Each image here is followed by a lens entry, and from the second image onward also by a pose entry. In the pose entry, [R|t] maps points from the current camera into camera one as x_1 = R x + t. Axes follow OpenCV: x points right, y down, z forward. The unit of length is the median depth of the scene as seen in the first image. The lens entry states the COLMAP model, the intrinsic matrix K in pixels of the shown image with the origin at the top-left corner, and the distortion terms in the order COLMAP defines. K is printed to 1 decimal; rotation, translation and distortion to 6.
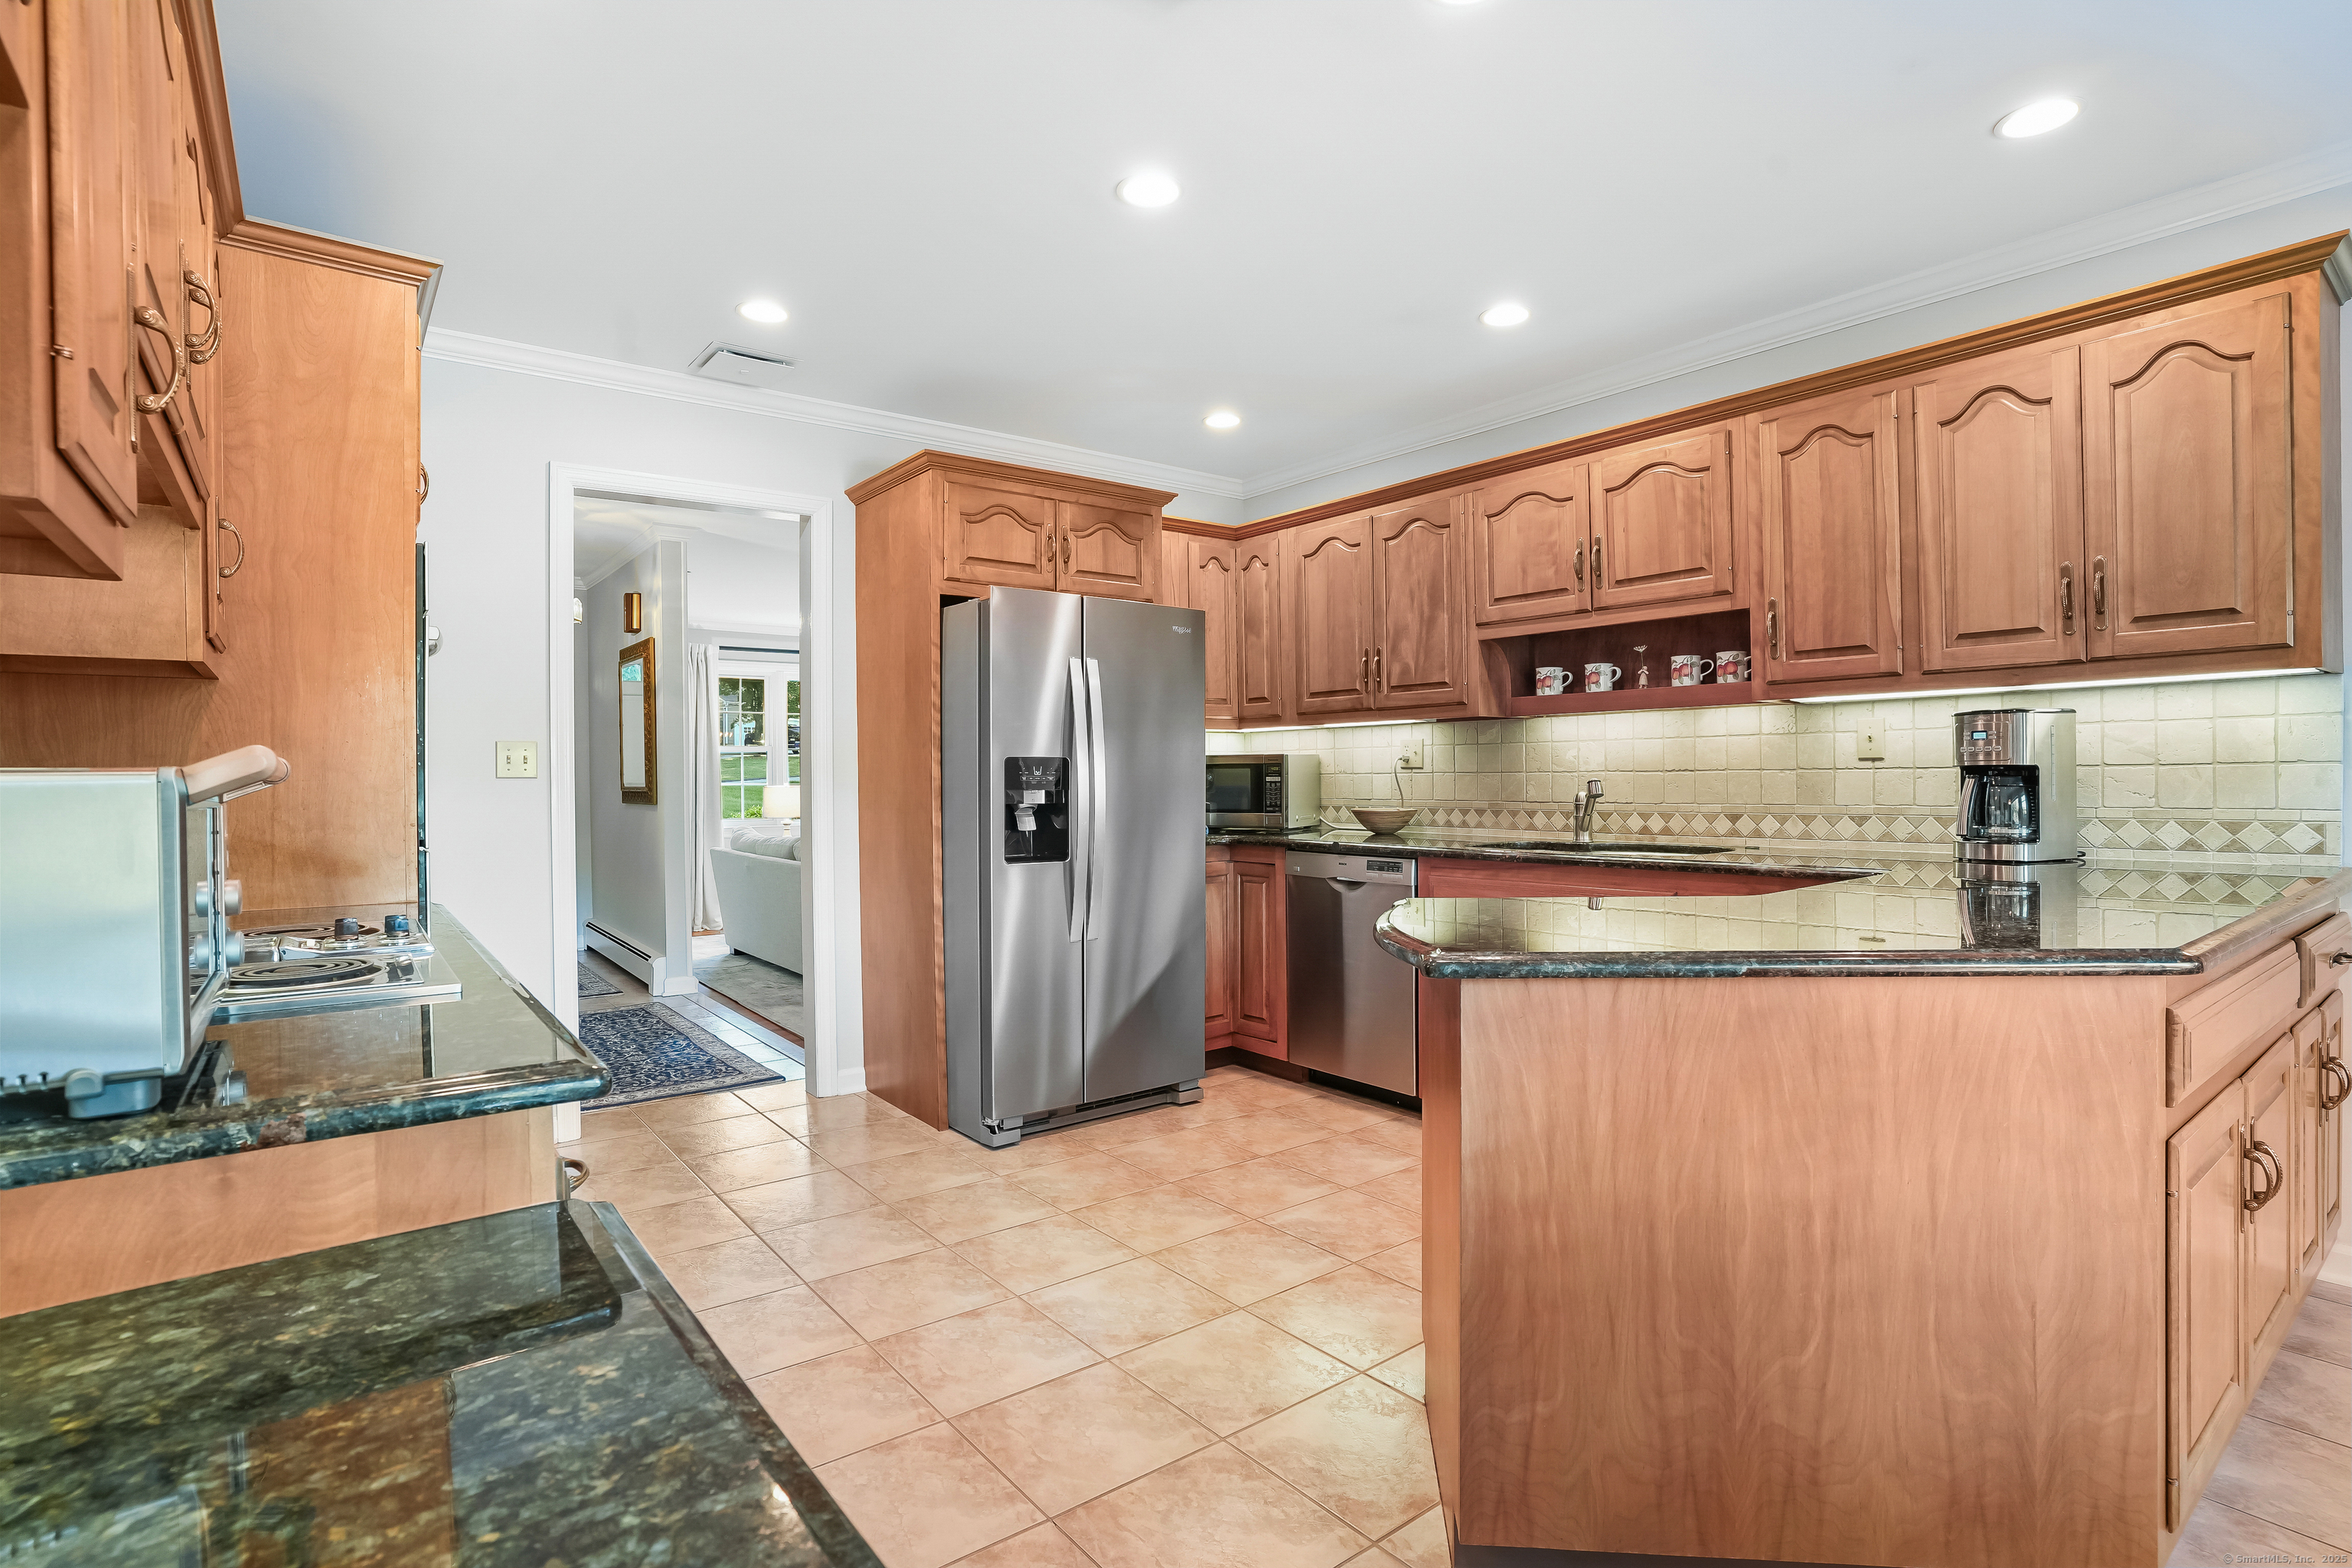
lens RADIAL K [[1160.5, 0, 1190.4], [0, 1160.5, 778.1], [0, 0, 1]] dist [-0.027302, 0.001549]
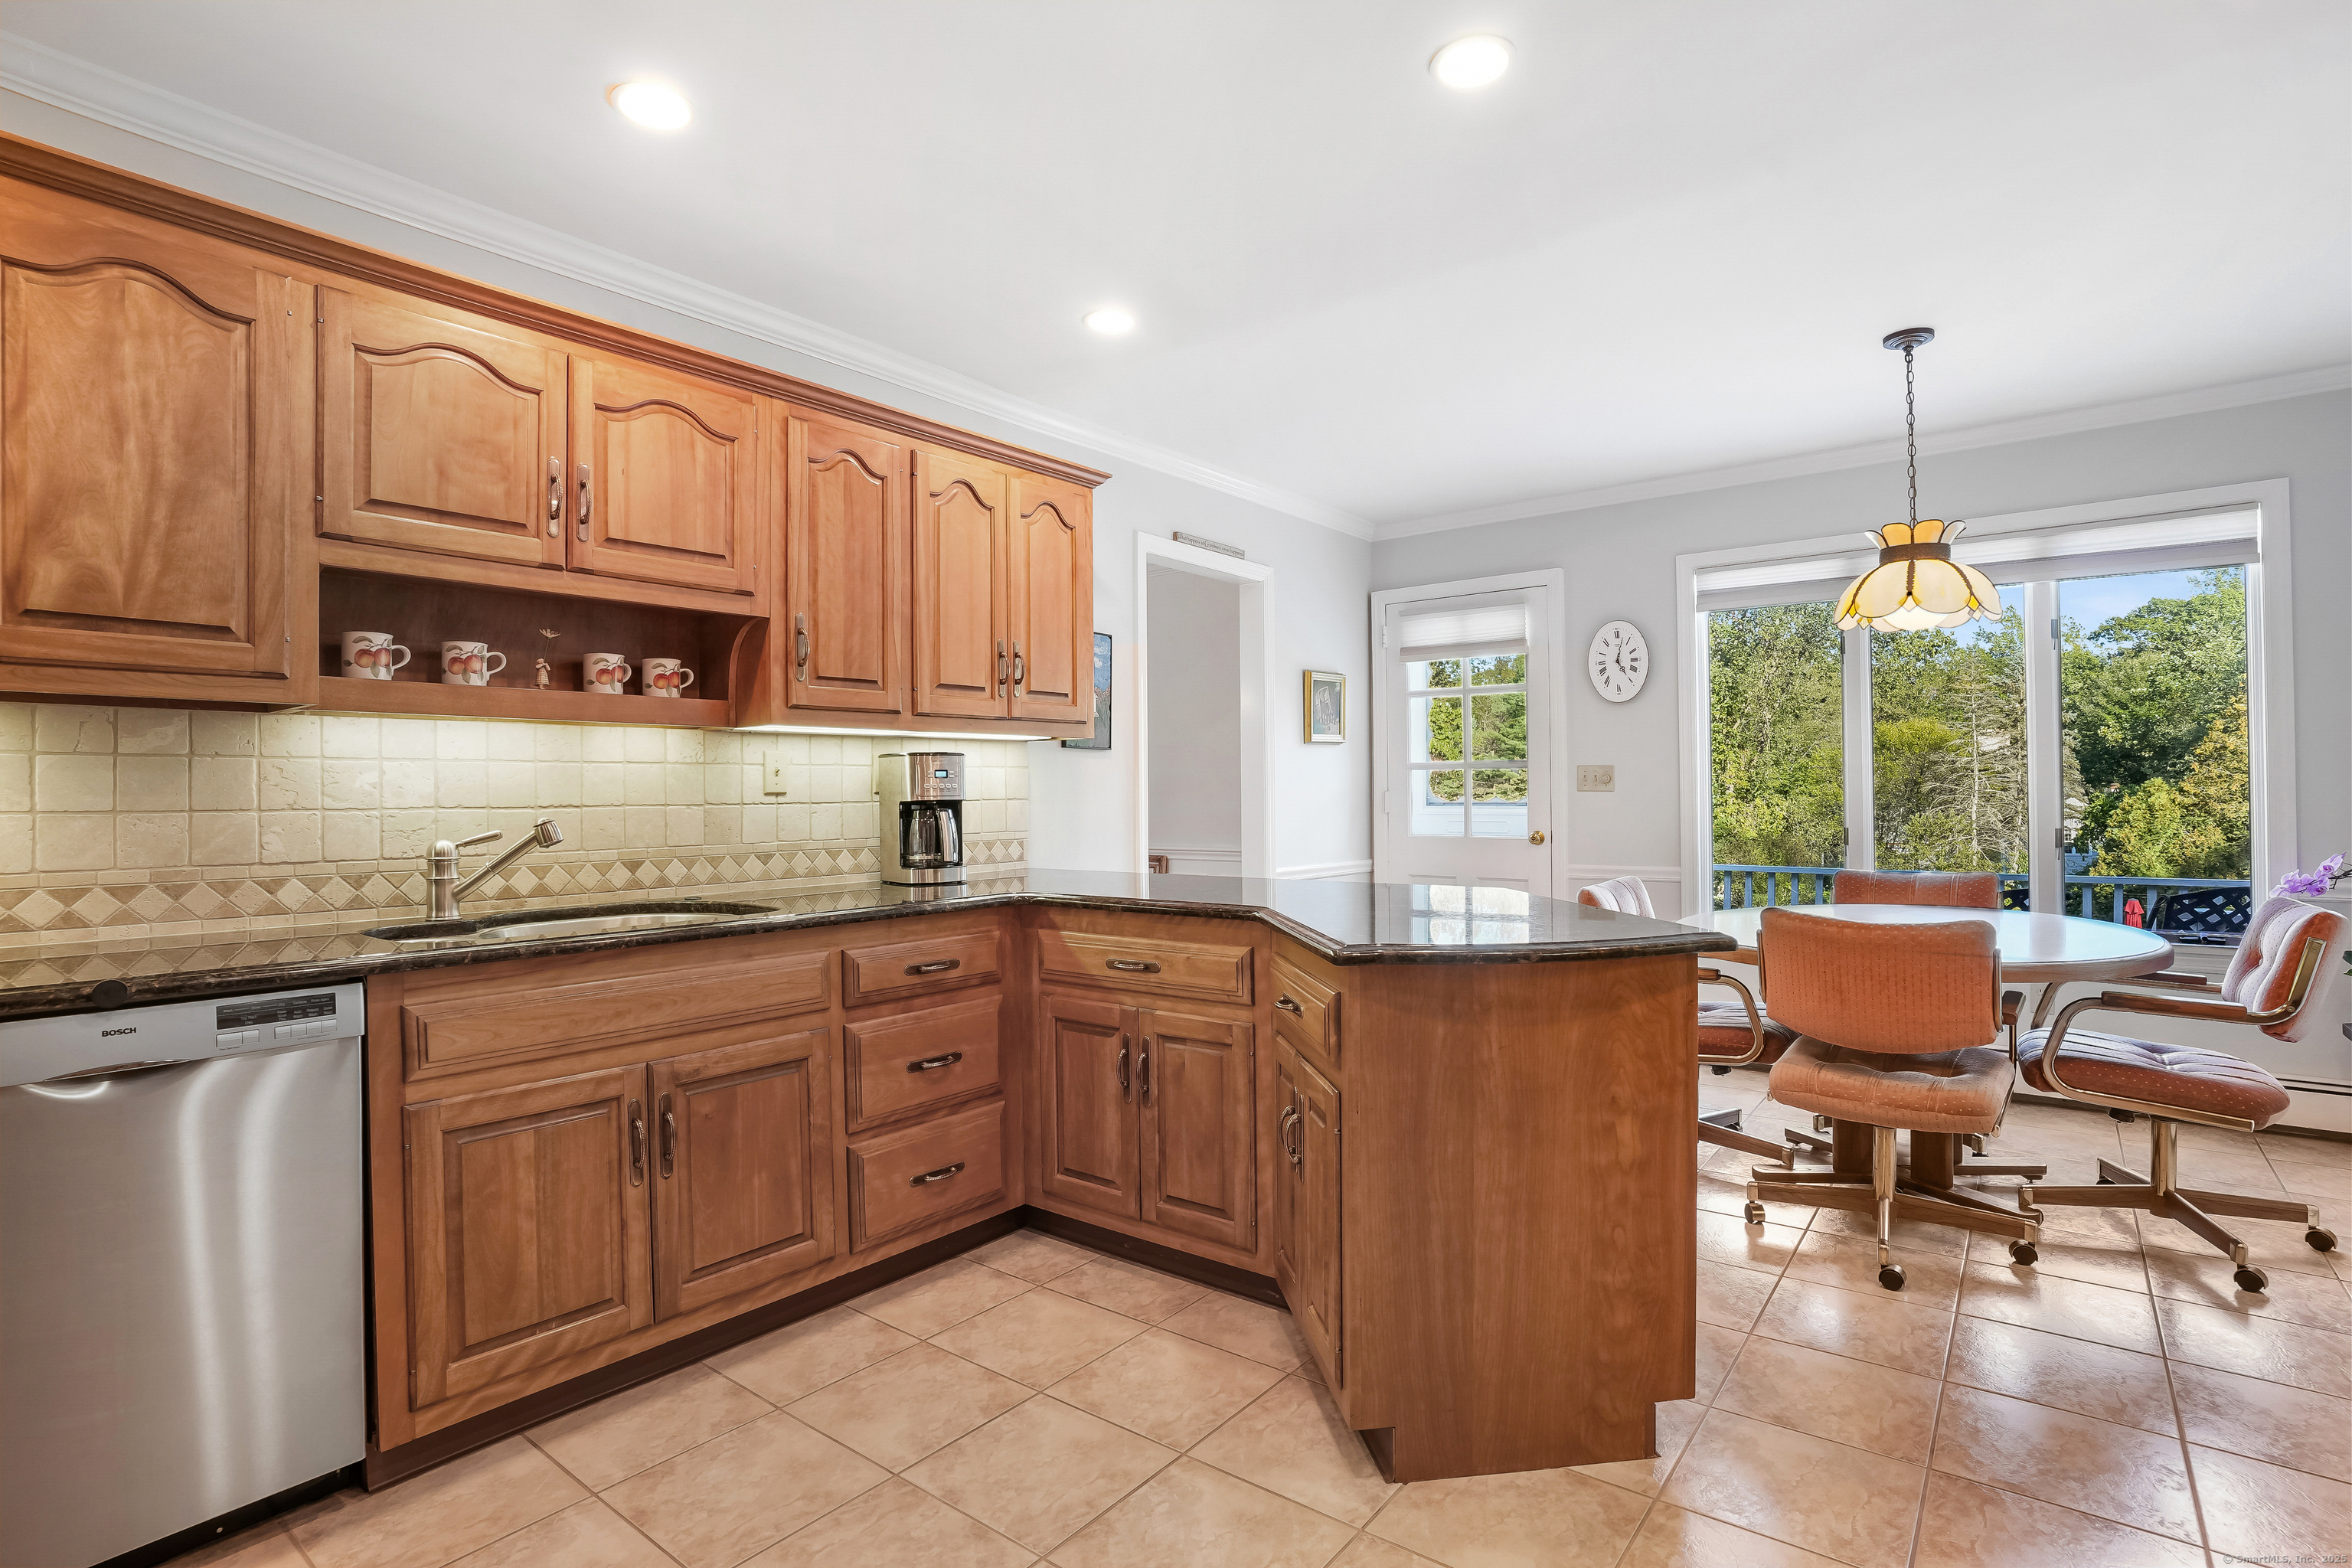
lens RADIAL K [[1160.5, 0, 1190.4], [0, 1160.5, 778.1], [0, 0, 1]] dist [-0.027302, 0.001549]
pose [[-0.229163, 0.029285, 0.972947, -0.393636], [0.016405, 0.999522, -0.026221, 0.001211], [-0.973250, 0.009953, -0.229534, 0.807907]]
